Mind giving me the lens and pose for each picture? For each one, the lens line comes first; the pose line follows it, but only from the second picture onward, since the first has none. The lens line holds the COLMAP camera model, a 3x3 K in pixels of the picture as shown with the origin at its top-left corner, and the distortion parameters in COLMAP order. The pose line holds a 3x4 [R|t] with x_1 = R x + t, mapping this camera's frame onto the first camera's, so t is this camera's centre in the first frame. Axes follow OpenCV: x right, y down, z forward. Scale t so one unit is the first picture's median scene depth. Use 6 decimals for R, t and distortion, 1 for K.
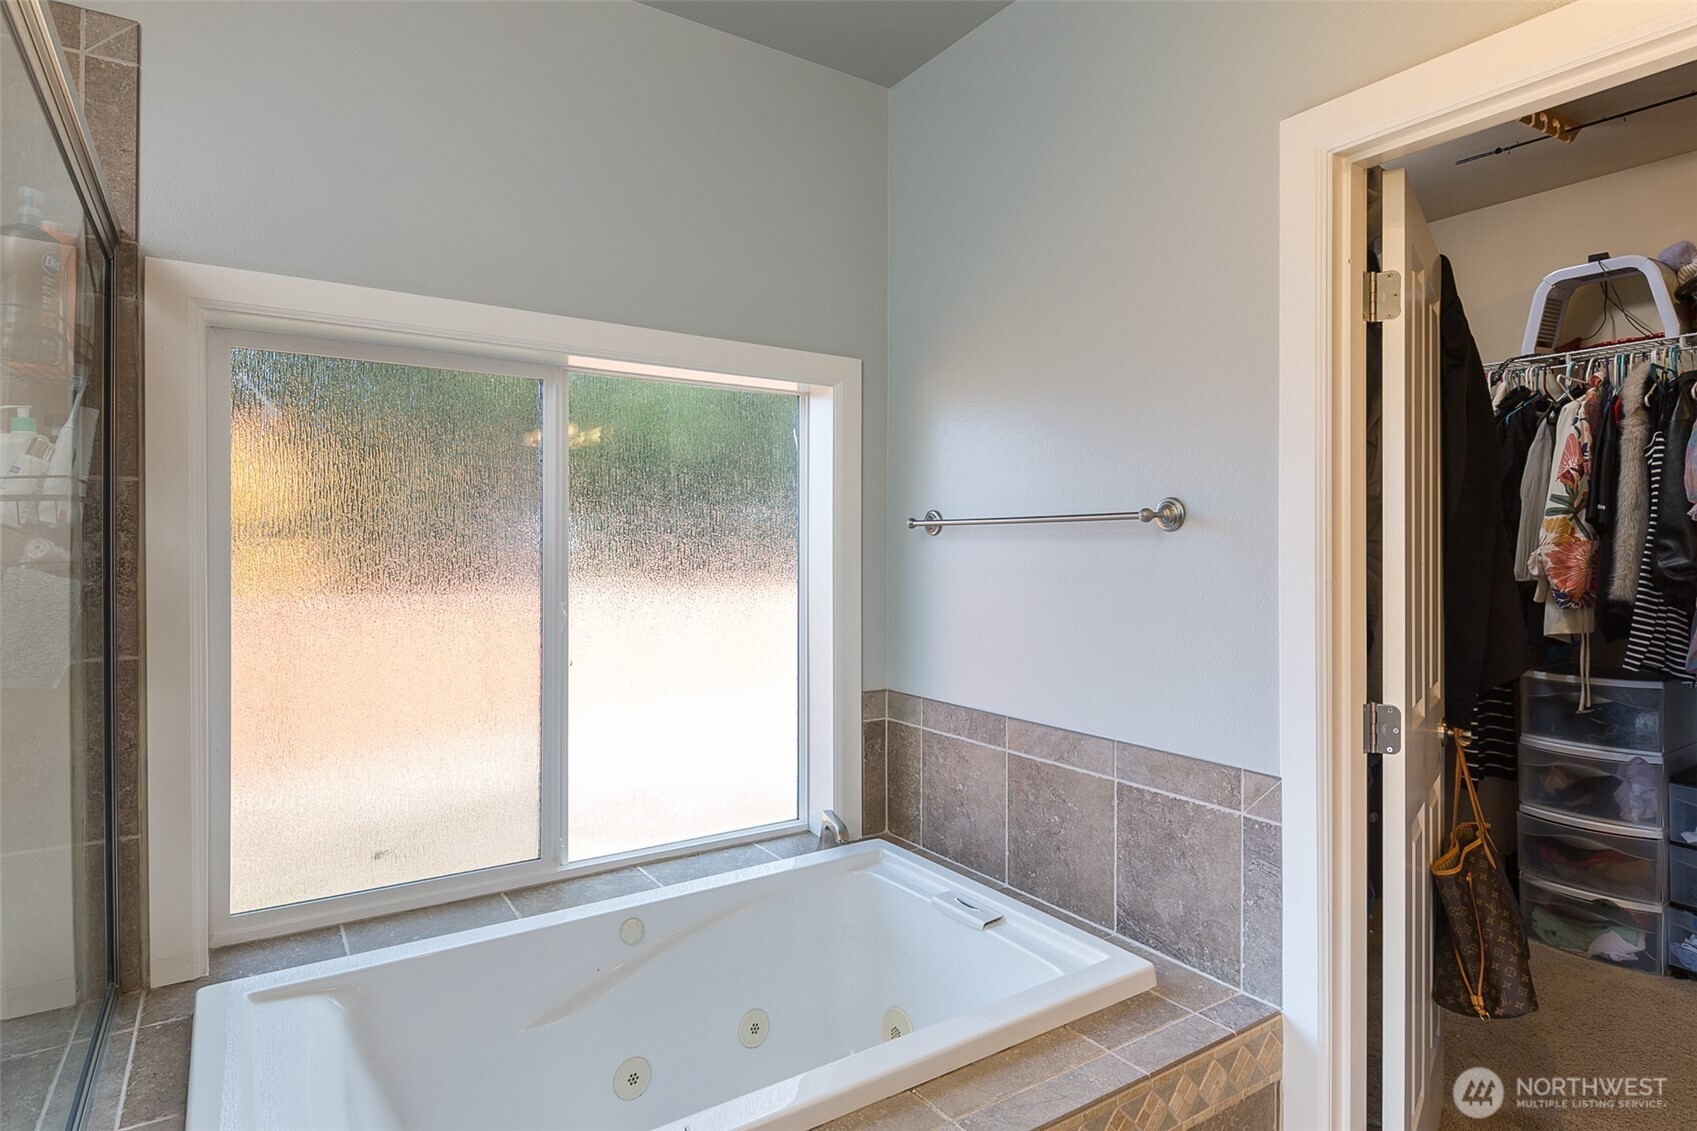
lens RADIAL K [[896.4, 0, 843.7], [0, 896.4, 544.4], [0, 0, 1]] dist [-0.001645, -0.001764]
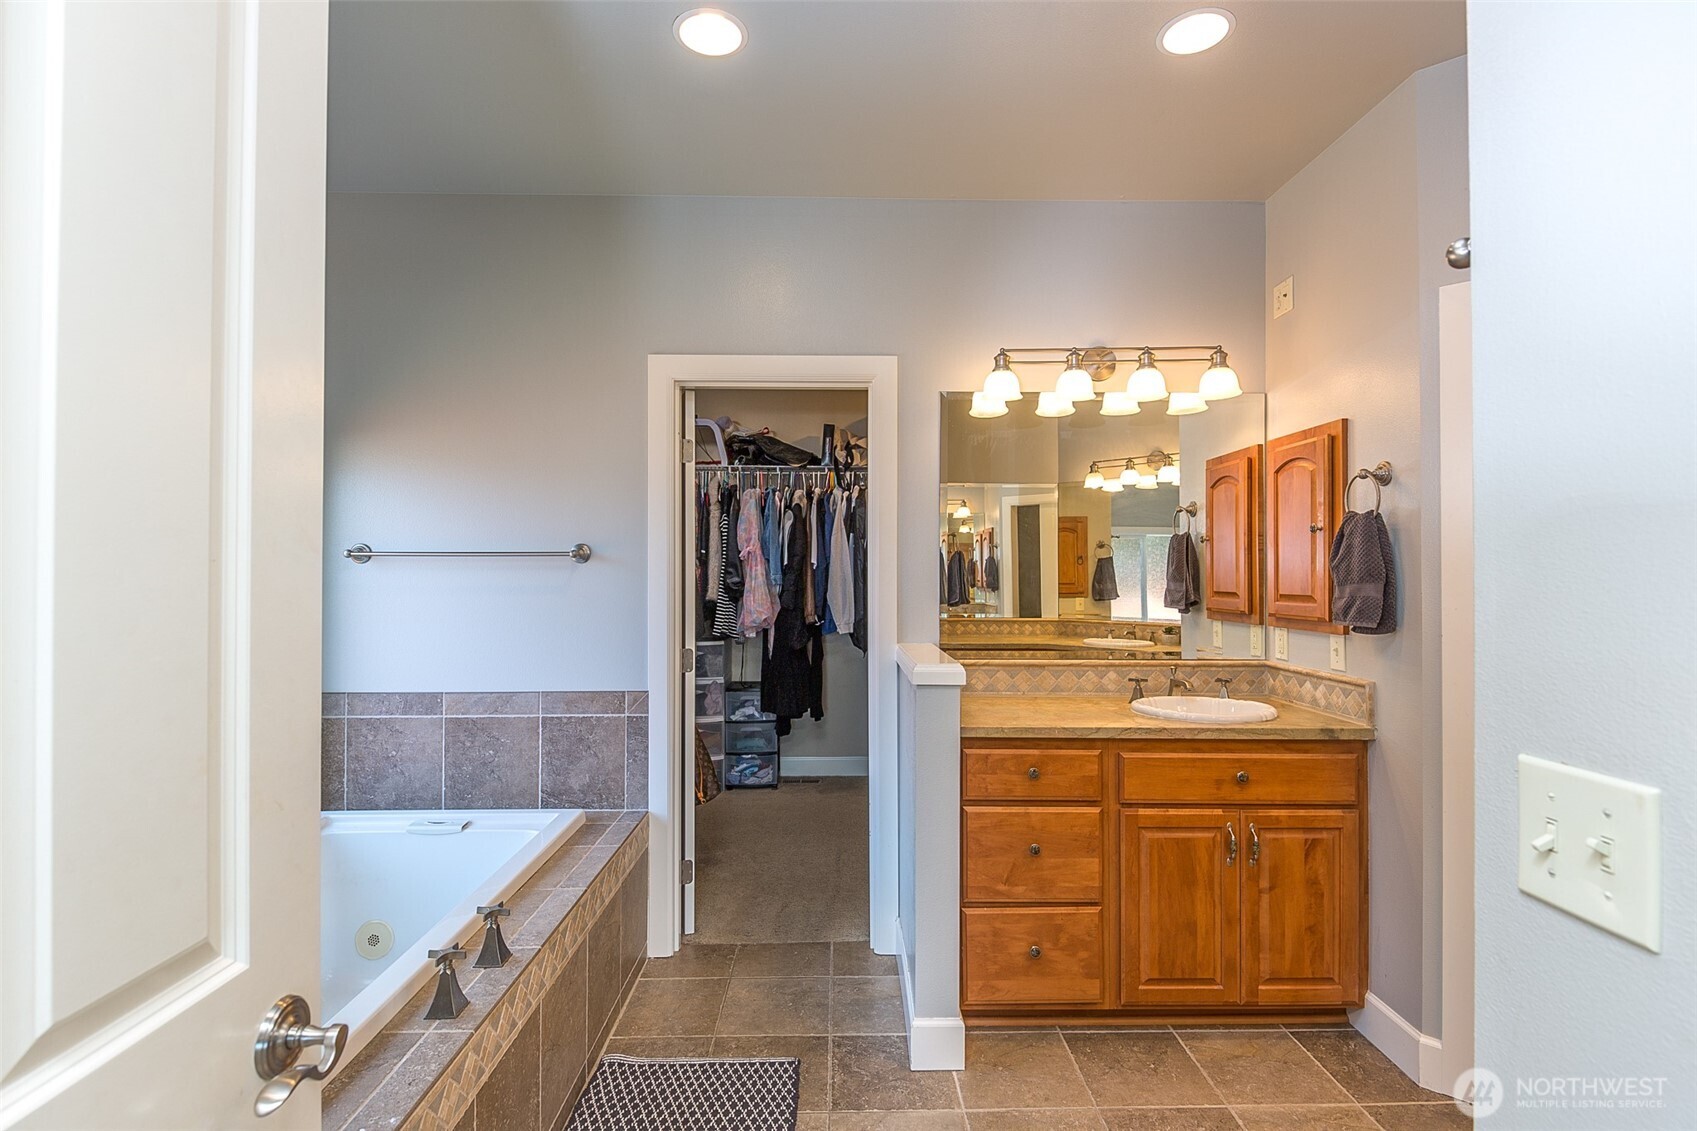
lens RADIAL K [[795.1, 0, 848.5], [0, 795.1, 565.5], [0, 0, 1]] dist [0.000888, -0.000070]
pose [[0.532122, 0.006564, 0.846642, -0.542027], [-0.002092, 0.999977, -0.006439, -0.001728], [-0.846665, 0.001655, 0.532124, -0.211094]]
